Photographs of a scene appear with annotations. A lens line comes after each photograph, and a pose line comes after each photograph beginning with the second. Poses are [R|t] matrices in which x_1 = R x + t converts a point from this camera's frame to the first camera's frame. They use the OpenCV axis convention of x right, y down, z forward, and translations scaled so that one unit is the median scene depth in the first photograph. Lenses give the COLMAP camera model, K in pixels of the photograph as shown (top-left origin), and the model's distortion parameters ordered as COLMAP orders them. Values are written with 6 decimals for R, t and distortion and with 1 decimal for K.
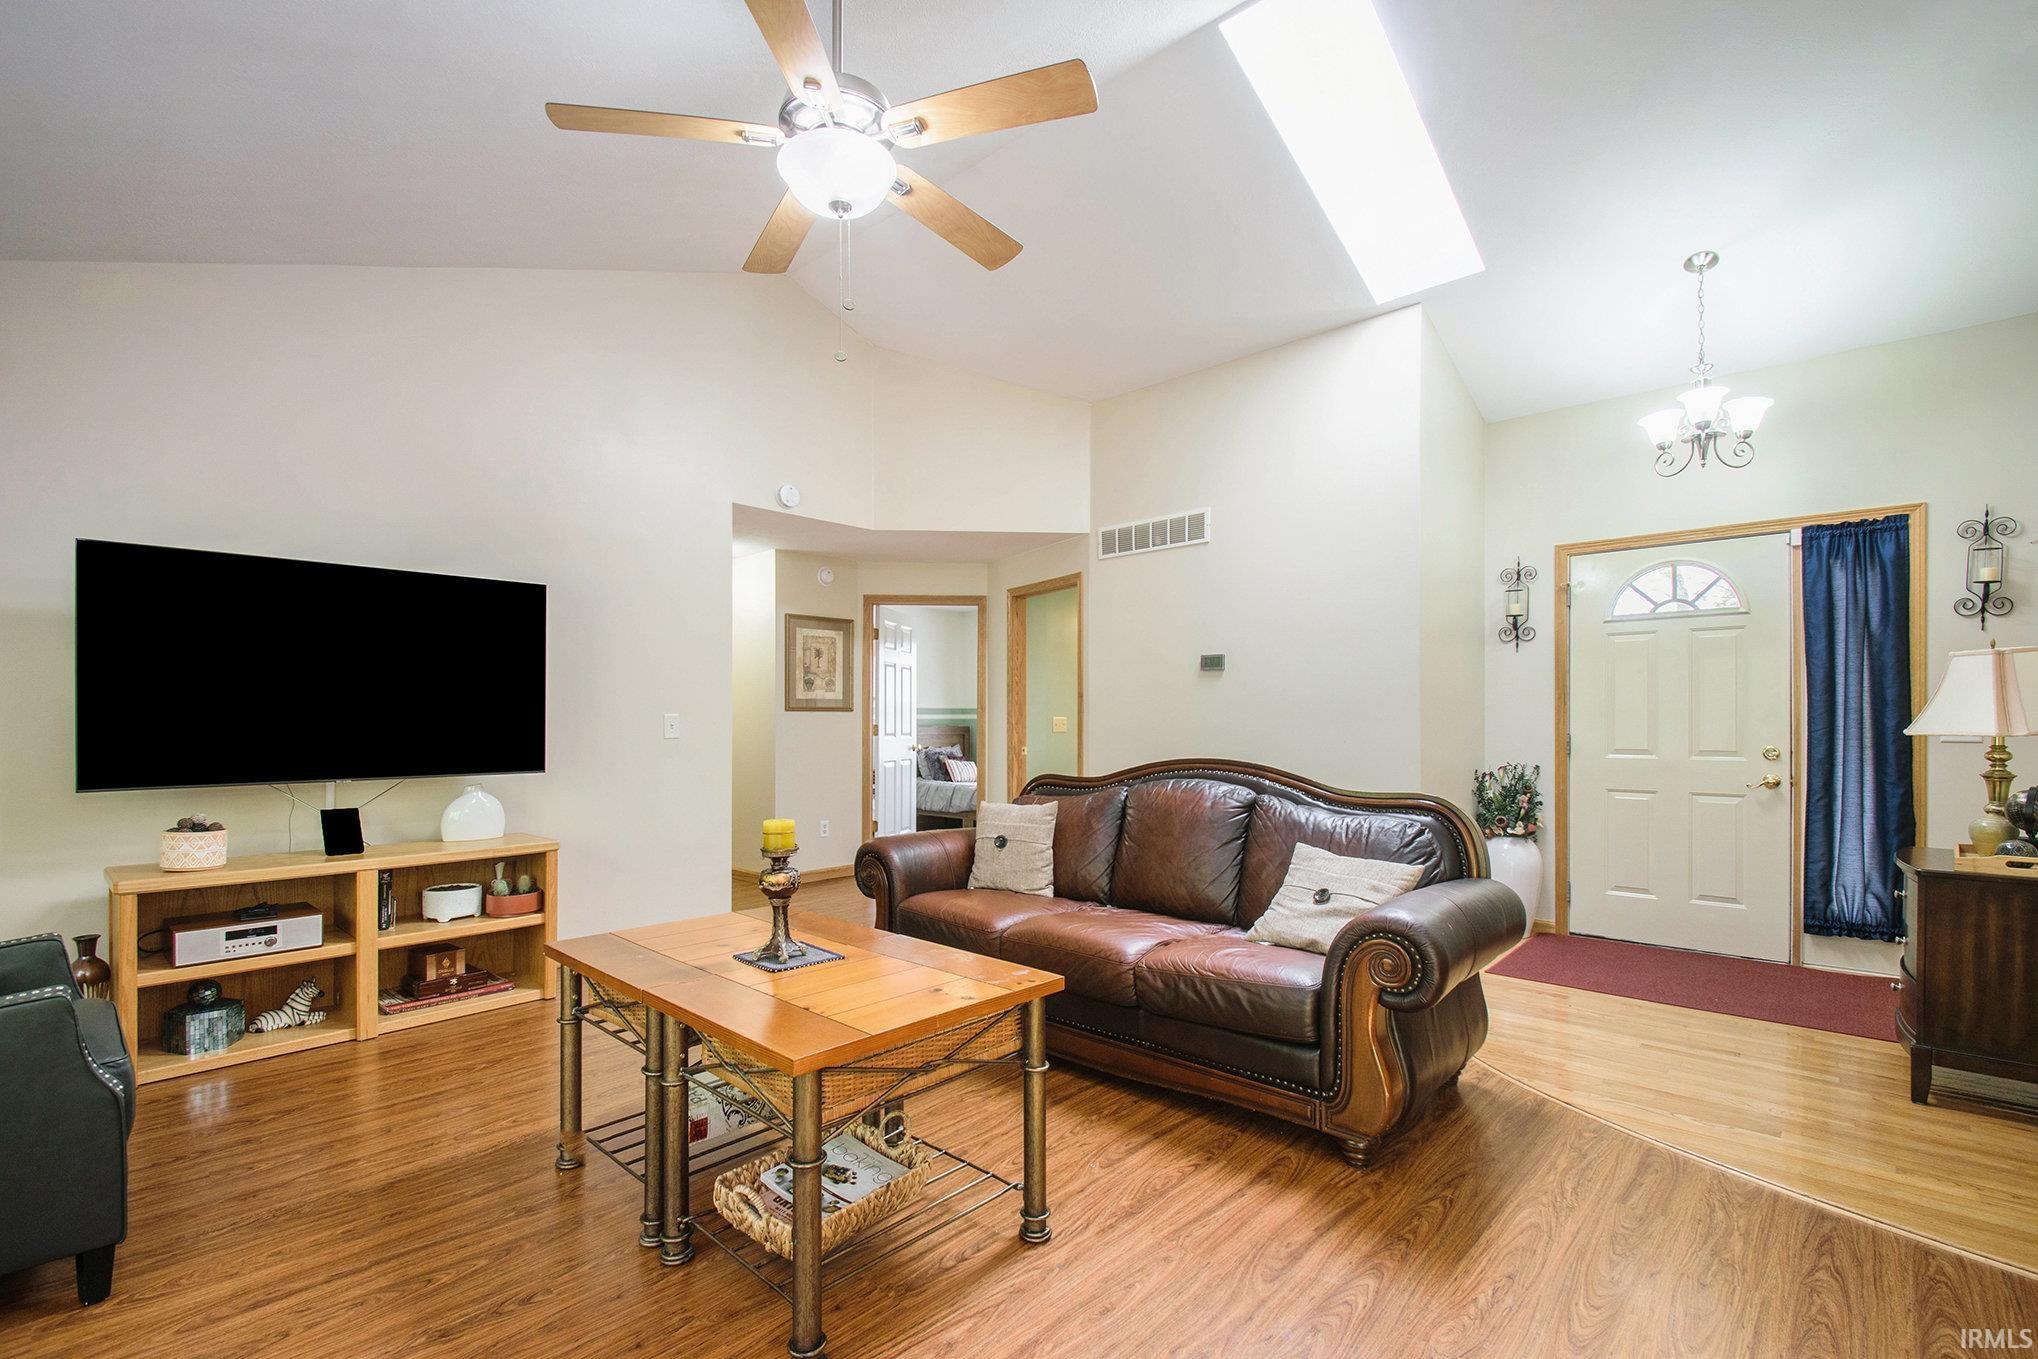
lens RADIAL K [[909.9, 0, 1007.2], [0, 909.9, 722.8], [0, 0, 1]] dist [-0.023060, -0.000134]
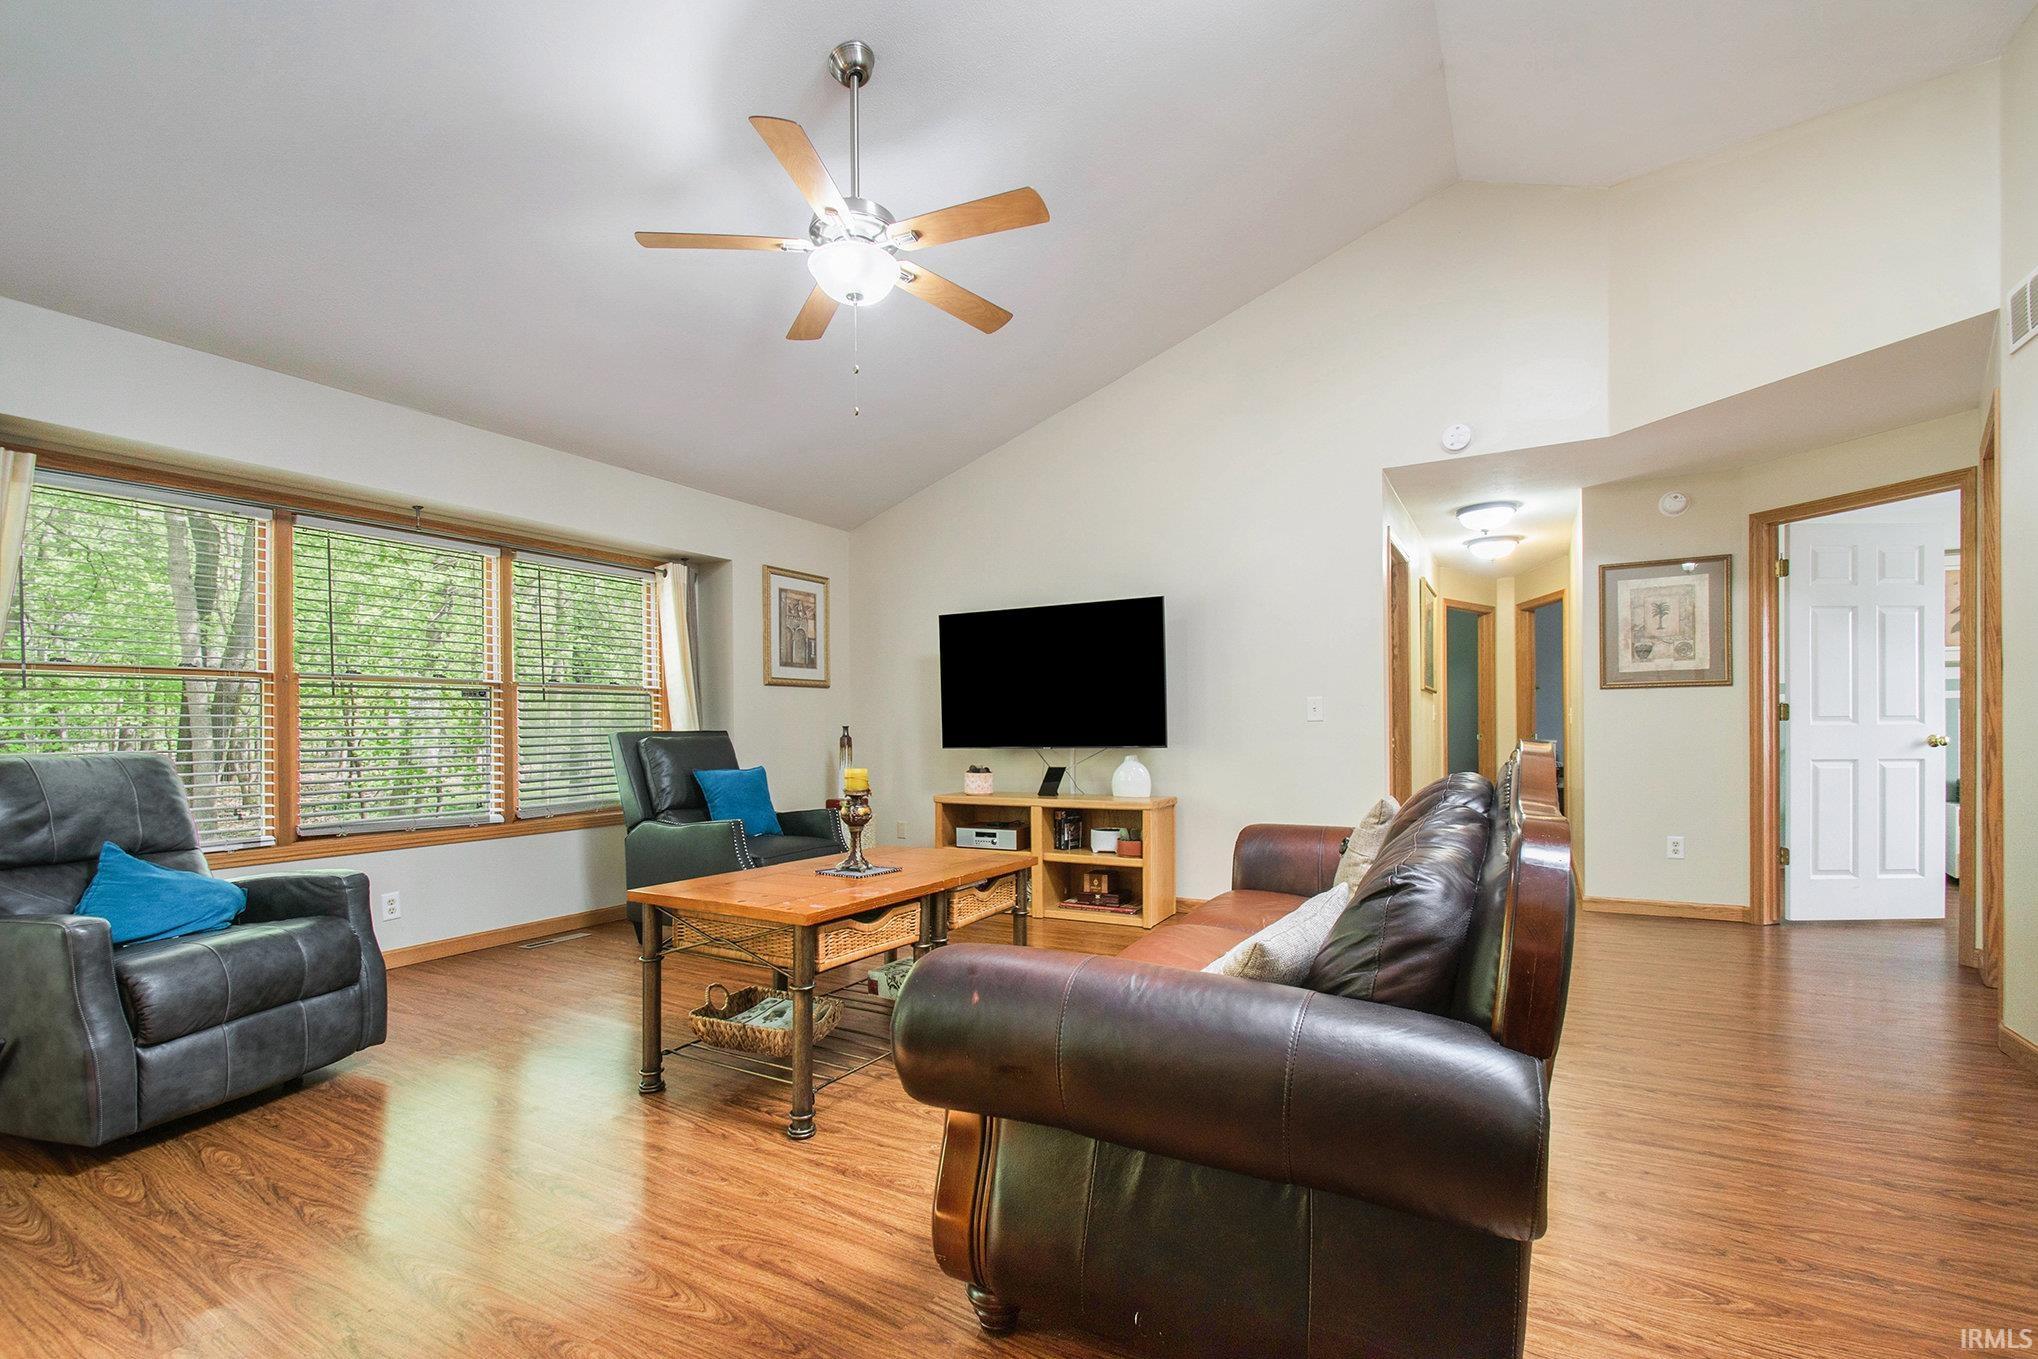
lens RADIAL K [[891.1, 0, 1012.9], [0, 891.1, 724.7], [0, 0, 1]] dist [0.001767, 0.000047]
pose [[0.233558, -0.003663, -0.972336, 0.625551], [0.007870, 0.999967, -0.001877, 0.024712], [0.972311, -0.007214, 0.233579, 0.515702]]
